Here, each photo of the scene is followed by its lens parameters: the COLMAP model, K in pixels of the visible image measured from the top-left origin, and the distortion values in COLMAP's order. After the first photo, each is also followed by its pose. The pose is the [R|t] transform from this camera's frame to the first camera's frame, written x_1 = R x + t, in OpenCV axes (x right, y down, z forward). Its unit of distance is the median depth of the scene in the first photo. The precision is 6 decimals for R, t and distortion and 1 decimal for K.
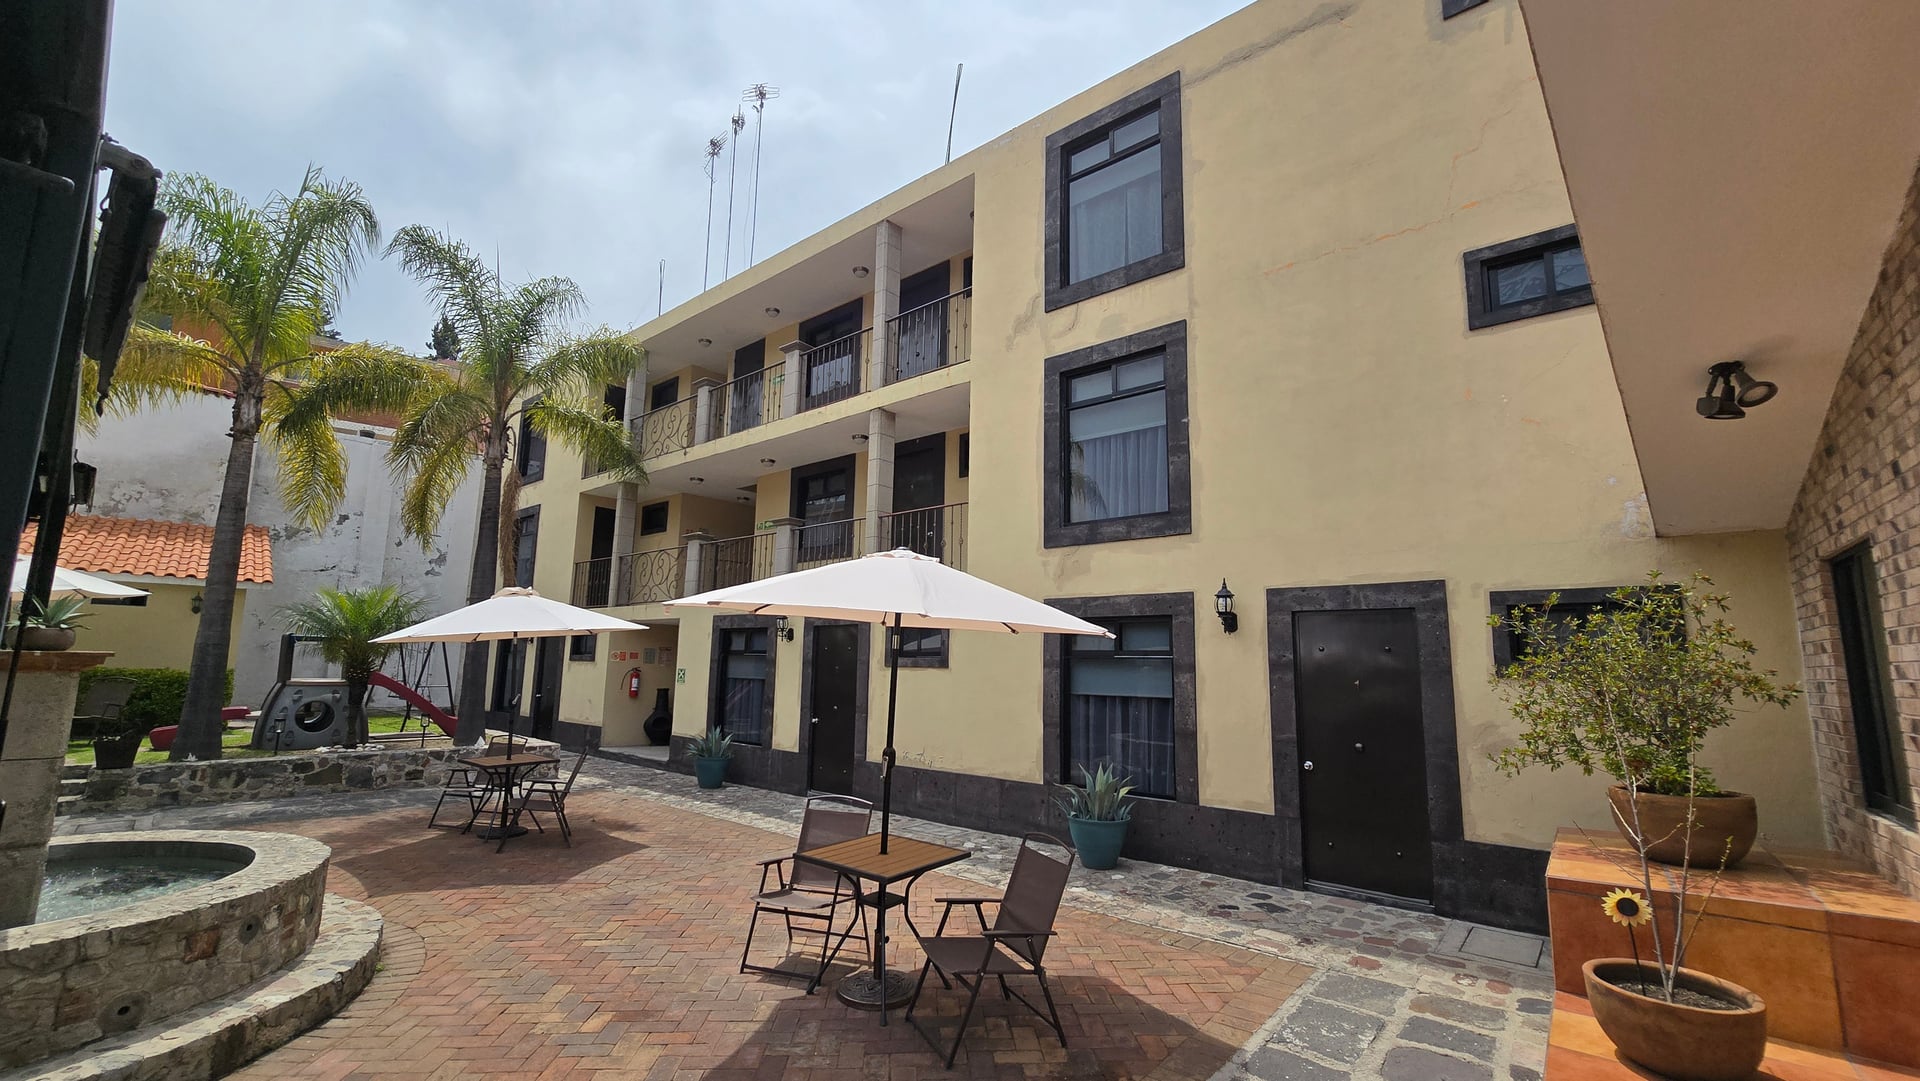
lens RADIAL K [[774.2, 0, 964.0], [0, 774.2, 547.2], [0, 0, 1]] dist [-0.002960, 0.000865]
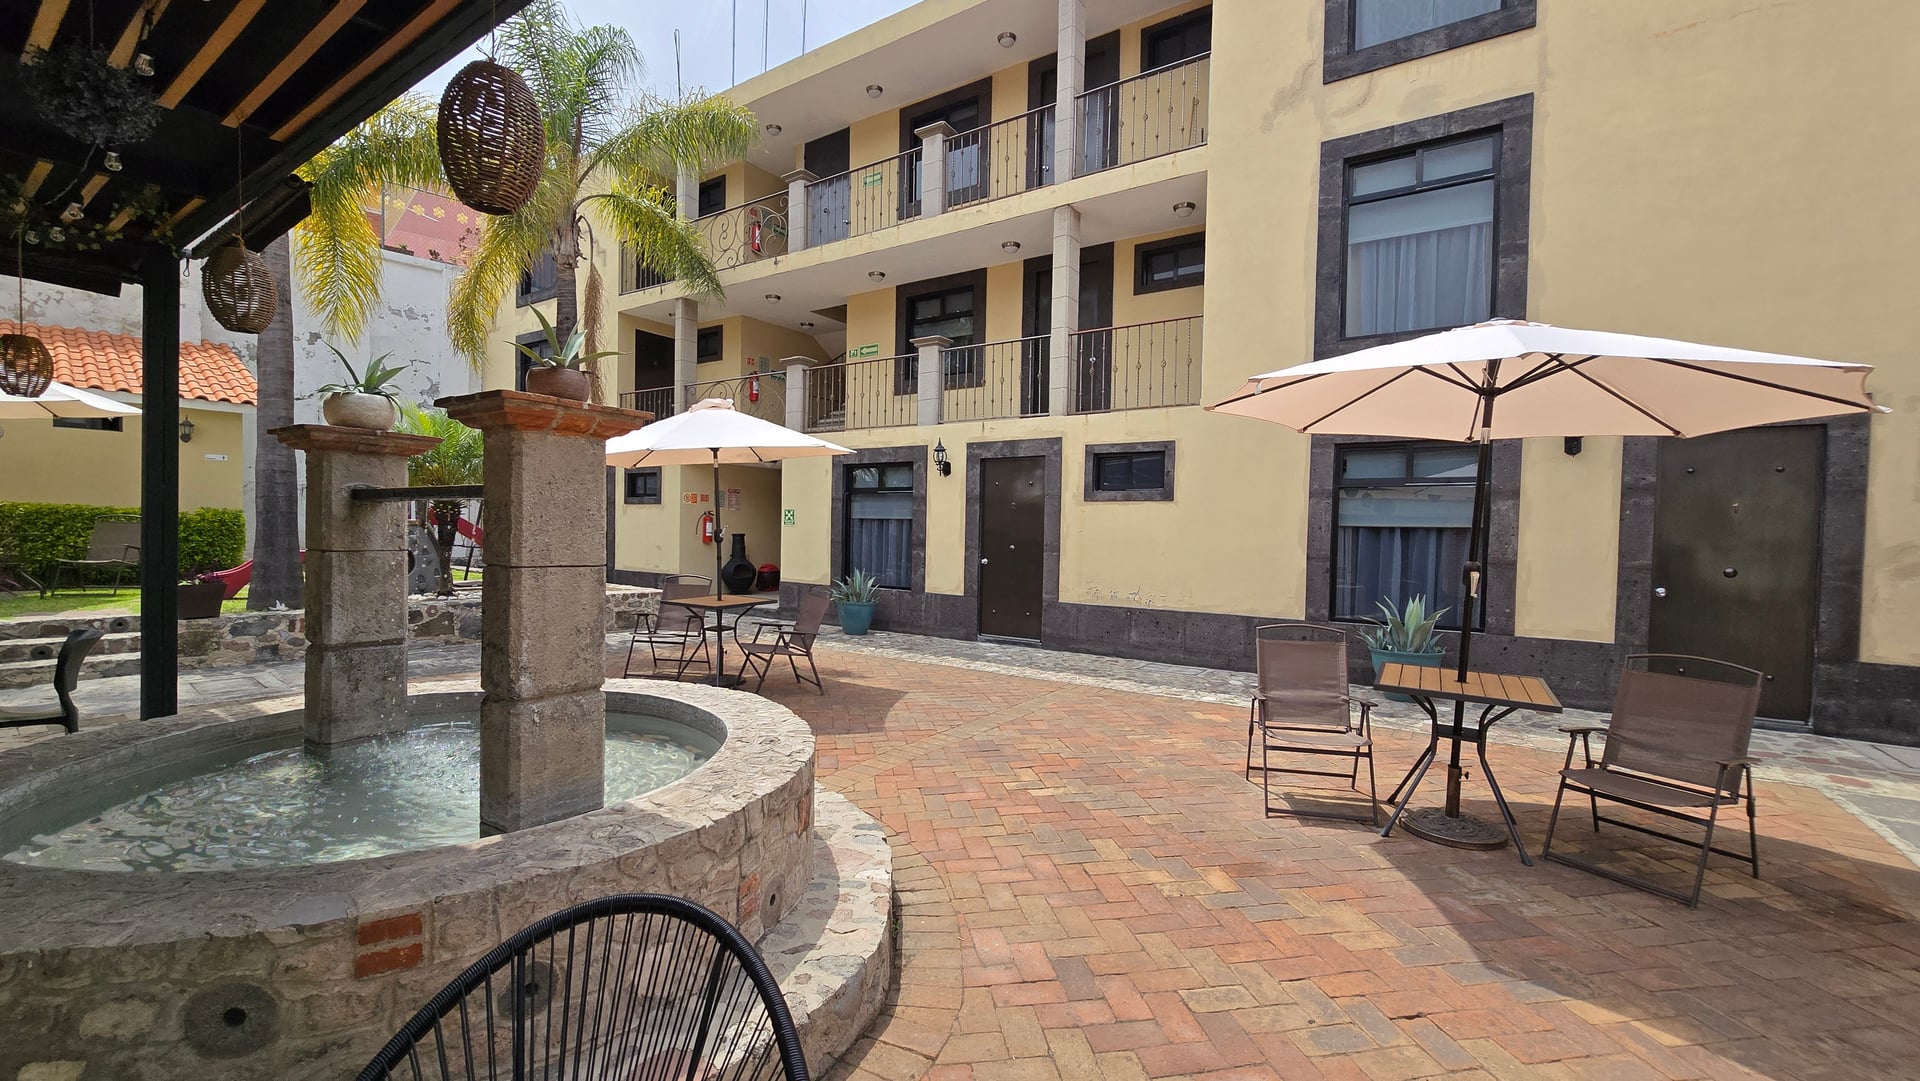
lens RADIAL K [[774.2, 0, 961.4], [0, 774.2, 543.3], [0, 0, 1]] dist [-0.002960, 0.000865]
pose [[0.994126, -0.002142, 0.108212, -0.390377], [-0.016598, 0.984962, 0.171975, 0.054620], [-0.106953, -0.172760, 0.979140, 0.127078]]
